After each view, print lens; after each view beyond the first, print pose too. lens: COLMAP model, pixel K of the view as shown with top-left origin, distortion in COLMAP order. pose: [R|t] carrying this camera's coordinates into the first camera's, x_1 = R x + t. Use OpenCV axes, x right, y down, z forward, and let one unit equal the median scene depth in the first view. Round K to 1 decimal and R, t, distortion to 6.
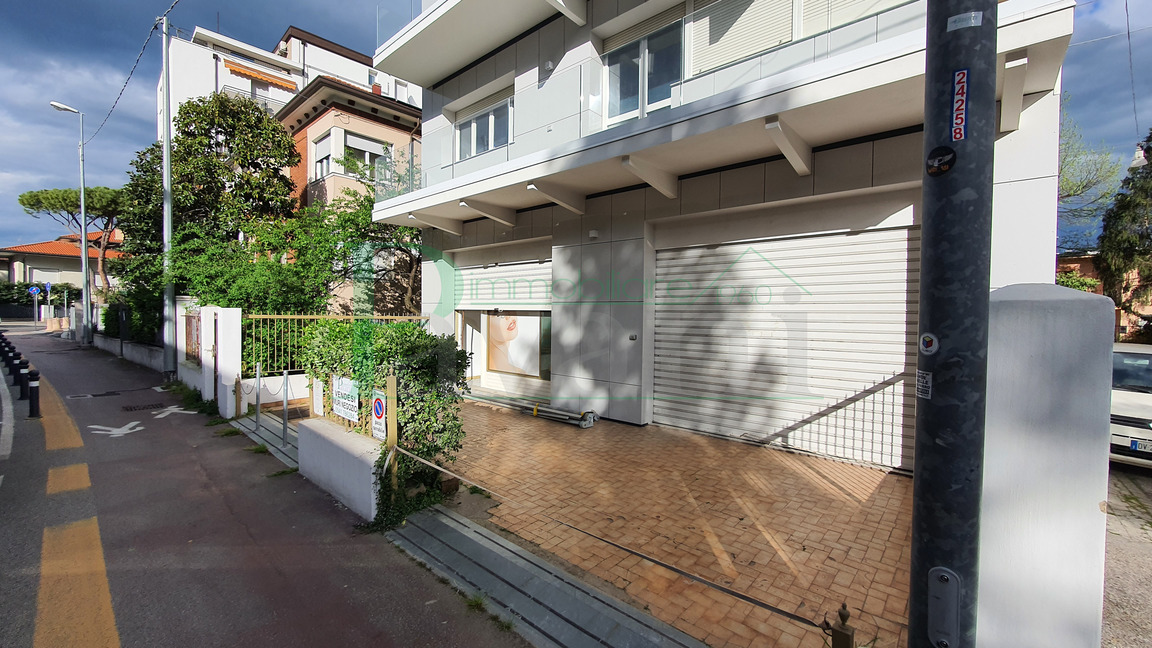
lens RADIAL K [[461.7, 0, 567.4], [0, 461.7, 323.9], [0, 0, 1]] dist [-0.000925, -0.000611]
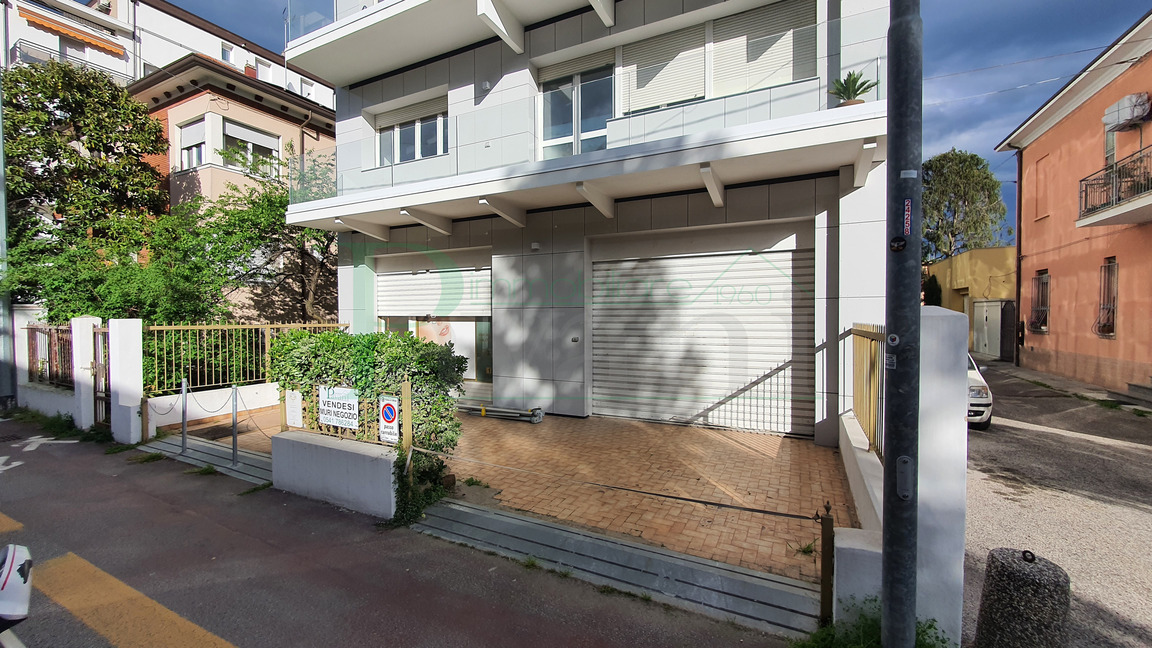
lens RADIAL K [[461.7, 0, 569.1], [0, 461.7, 322.8], [0, 0, 1]] dist [-0.000925, -0.000611]
pose [[0.964499, -0.018693, 0.263425, -0.180957], [0.020170, 0.999792, -0.002904, -0.008557], [-0.263316, 0.008115, 0.964675, -0.086364]]
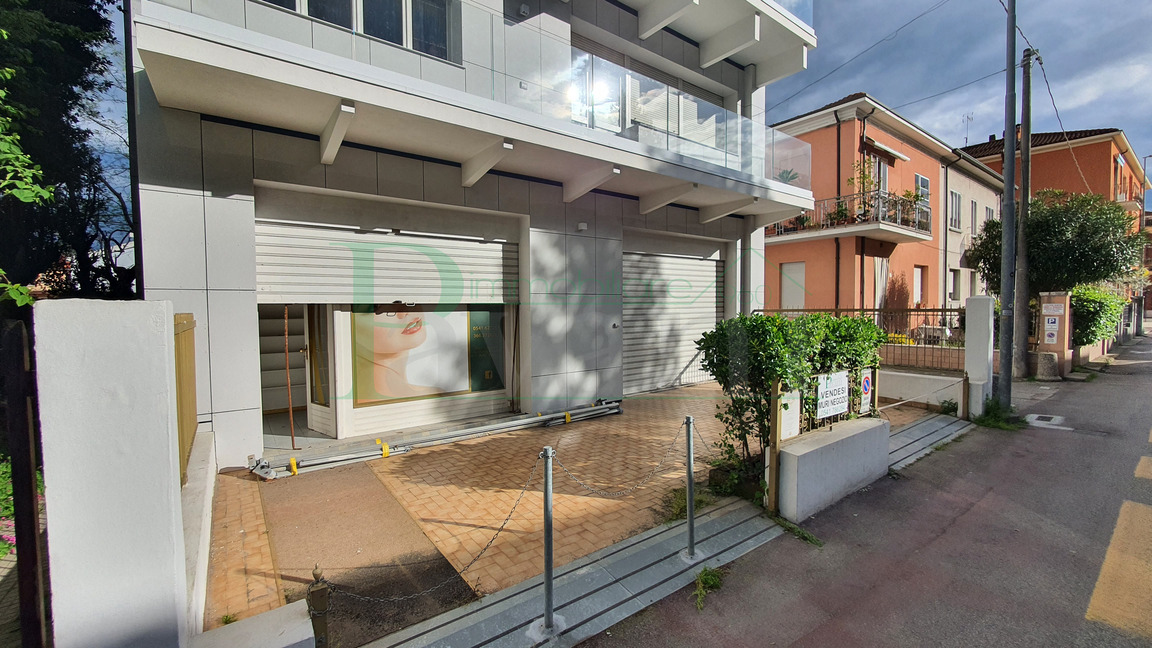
lens RADIAL K [[461.7, 0, 569.9], [0, 461.7, 322.9], [0, 0, 1]] dist [-0.000925, -0.000611]
pose [[0.192750, -0.049128, 0.980017, -1.076831], [0.034650, 0.998464, 0.043237, -0.033550], [-0.980636, 0.025623, 0.194156, 0.956427]]
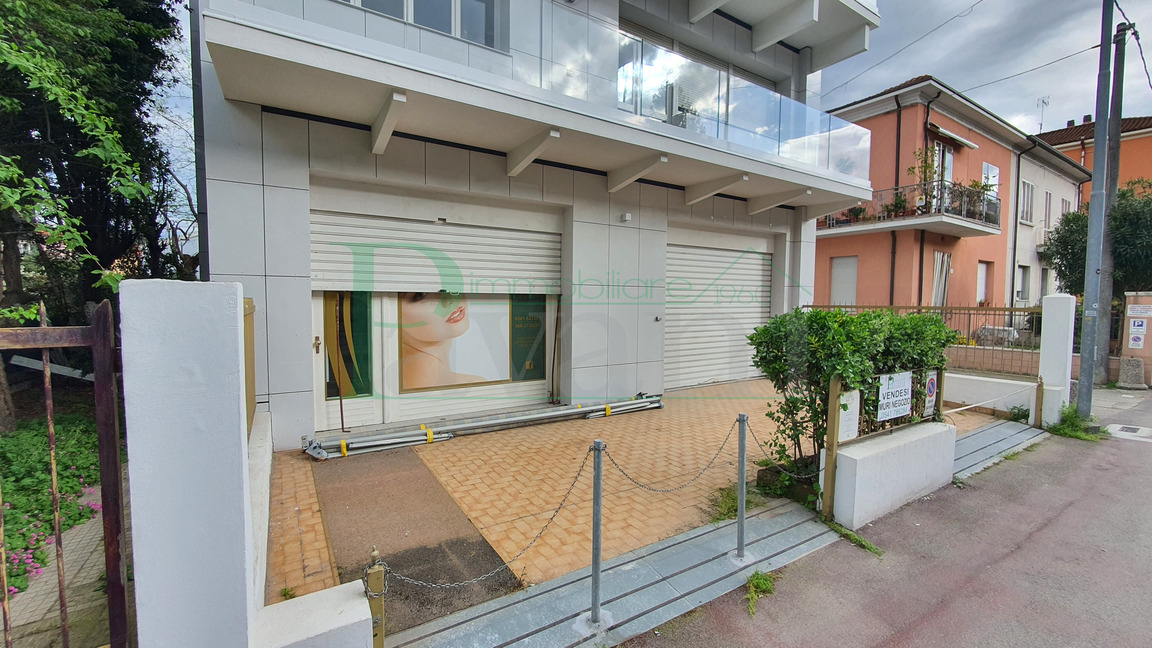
lens RADIAL K [[461.7, 0, 570.0], [0, 461.7, 323.5], [0, 0, 1]] dist [-0.000925, -0.000611]
pose [[0.267643, -0.061455, 0.961556, -1.070833], [0.018325, 0.998108, 0.058690, -0.031510], [-0.963344, 0.001913, 0.268263, 0.973333]]
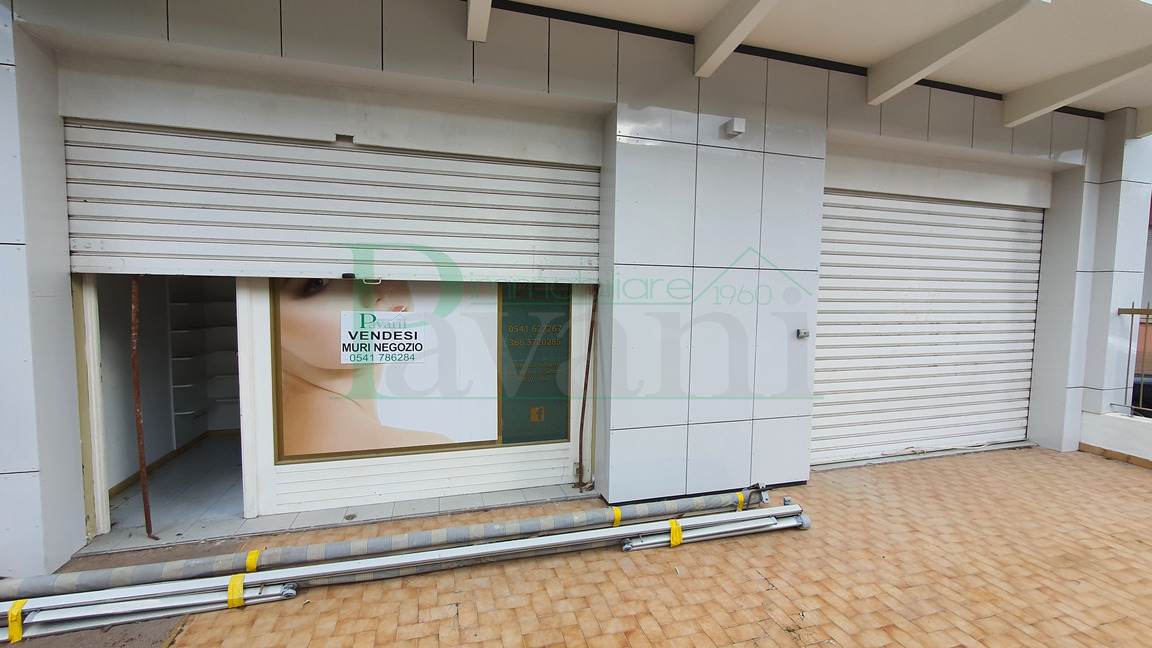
lens RADIAL K [[461.7, 0, 567.1], [0, 461.7, 323.2], [0, 0, 1]] dist [-0.000925, -0.000611]
pose [[0.528758, -0.060742, 0.846596, -0.524792], [0.014346, 0.997933, 0.062640, -0.024834], [-0.848651, -0.020976, 0.528537, 1.015703]]
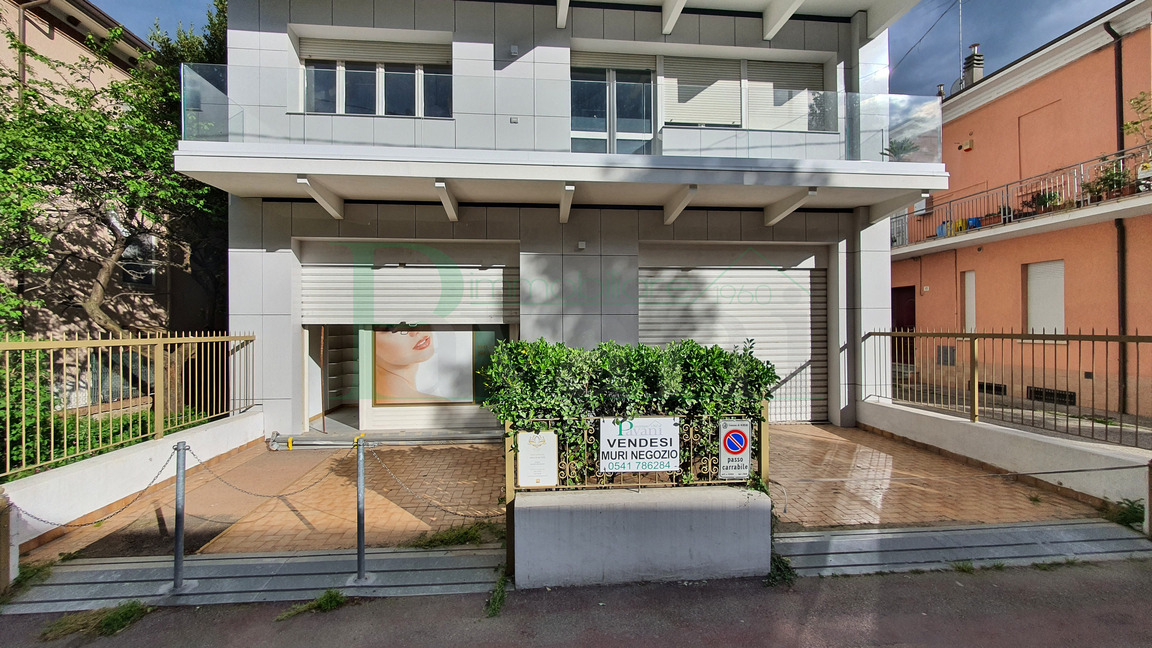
lens RADIAL K [[461.7, 0, 570.6], [0, 461.7, 322.6], [0, 0, 1]] dist [-0.000925, -0.000611]
pose [[0.676381, -0.010463, 0.736478, -0.782568], [0.030051, 0.999459, -0.013400, -0.020766], [-0.735939, 0.031196, 0.676329, 0.408561]]
